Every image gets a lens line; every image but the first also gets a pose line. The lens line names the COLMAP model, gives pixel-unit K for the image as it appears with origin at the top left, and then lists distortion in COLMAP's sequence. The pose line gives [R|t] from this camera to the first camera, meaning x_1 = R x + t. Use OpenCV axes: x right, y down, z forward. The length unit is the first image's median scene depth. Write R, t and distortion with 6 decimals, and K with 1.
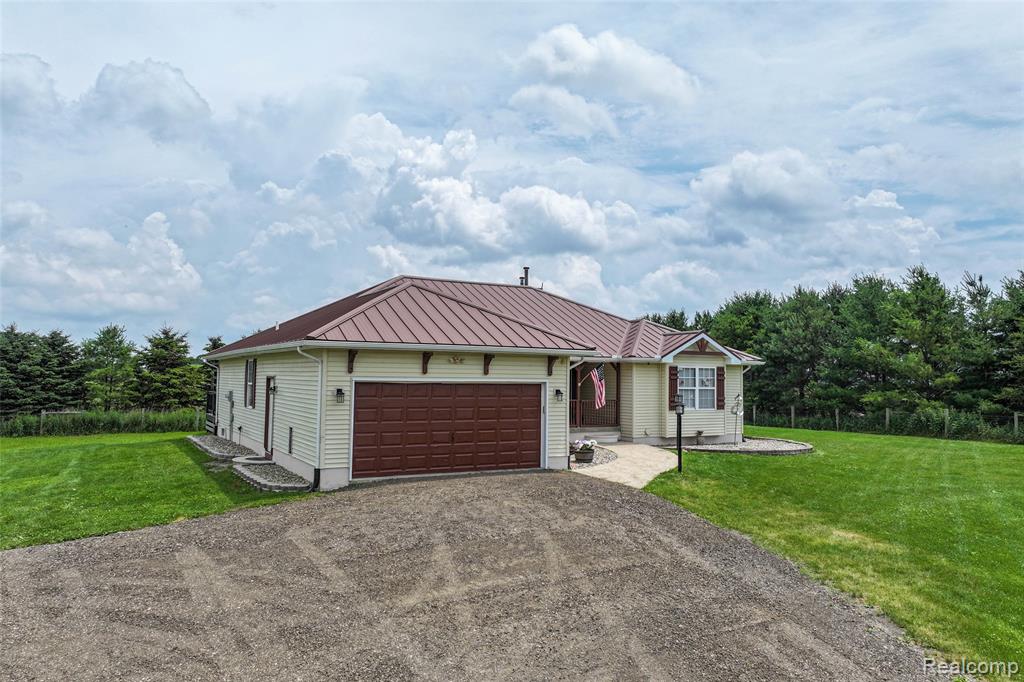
lens RADIAL K [[722.4, 0, 517.3], [0, 722.4, 340.2], [0, 0, 1]] dist [0.006921, 0.003868]
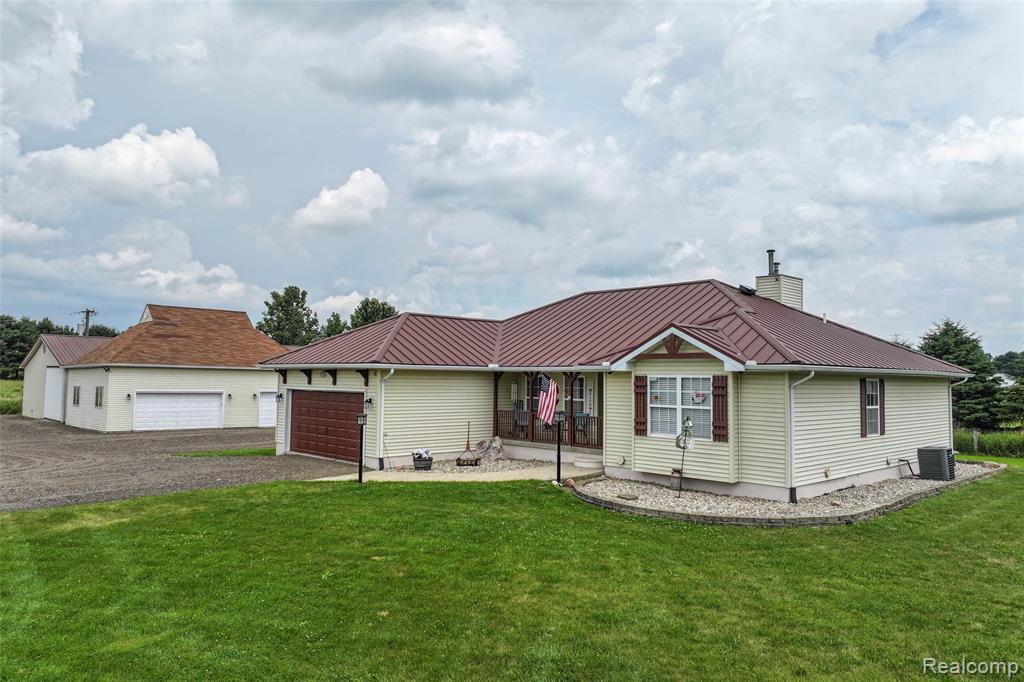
lens RADIAL K [[713.3, 0, 511.6], [0, 713.3, 337.1], [0, 0, 1]] dist [0.008906, 0.007634]
pose [[0.245171, -0.063515, -0.967397, 1.211338], [0.040448, 0.997653, -0.055251, 0.043313], [0.968636, -0.025584, 0.247165, 0.941203]]
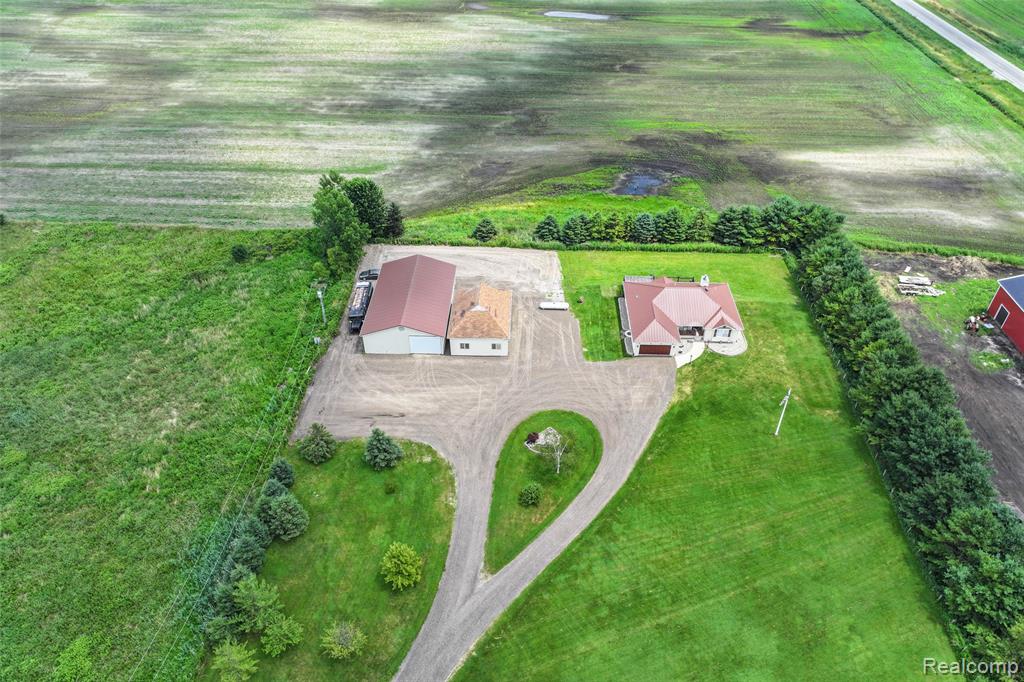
lens RADIAL K [[713.3, 0, 511.6], [0, 713.3, 337.1], [0, 0, 1]] dist [0.008906, 0.007634]
pose [[0.855201, 0.321613, -0.406444, 1.304900], [0.022831, 0.760053, 0.649459, -3.919975], [0.517794, -0.564698, 0.642655, -3.528978]]
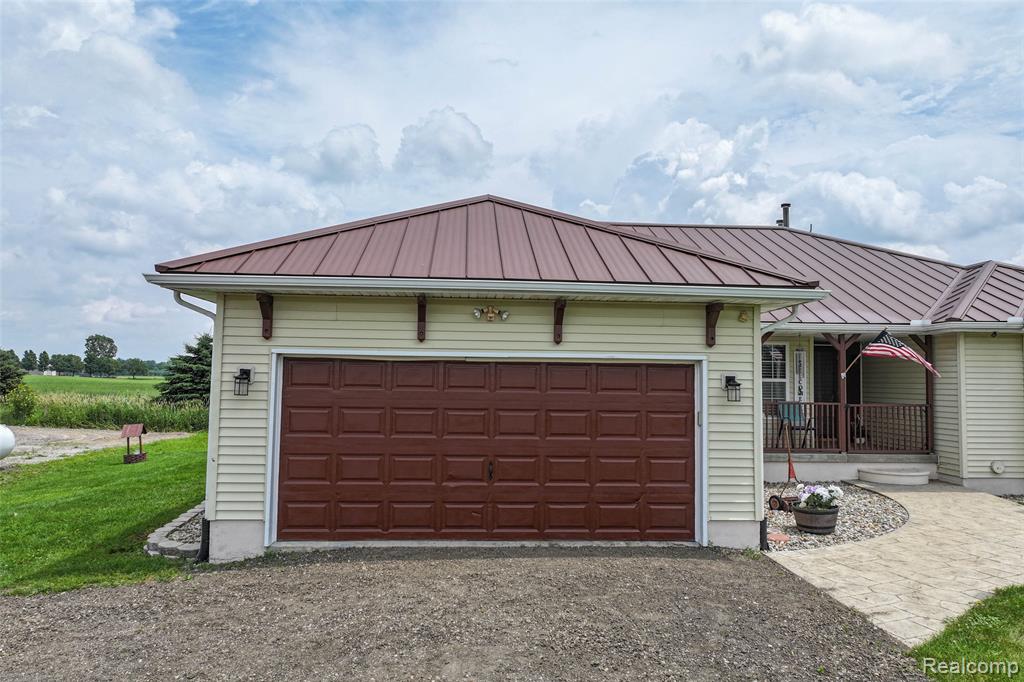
lens RADIAL K [[722.4, 0, 517.3], [0, 722.4, 340.2], [0, 0, 1]] dist [0.006921, 0.003868]
pose [[0.899004, -0.023121, -0.437330, 0.136846], [0.019751, 0.999730, -0.012252, 0.048167], [0.437495, 0.002377, 0.899218, 0.522236]]
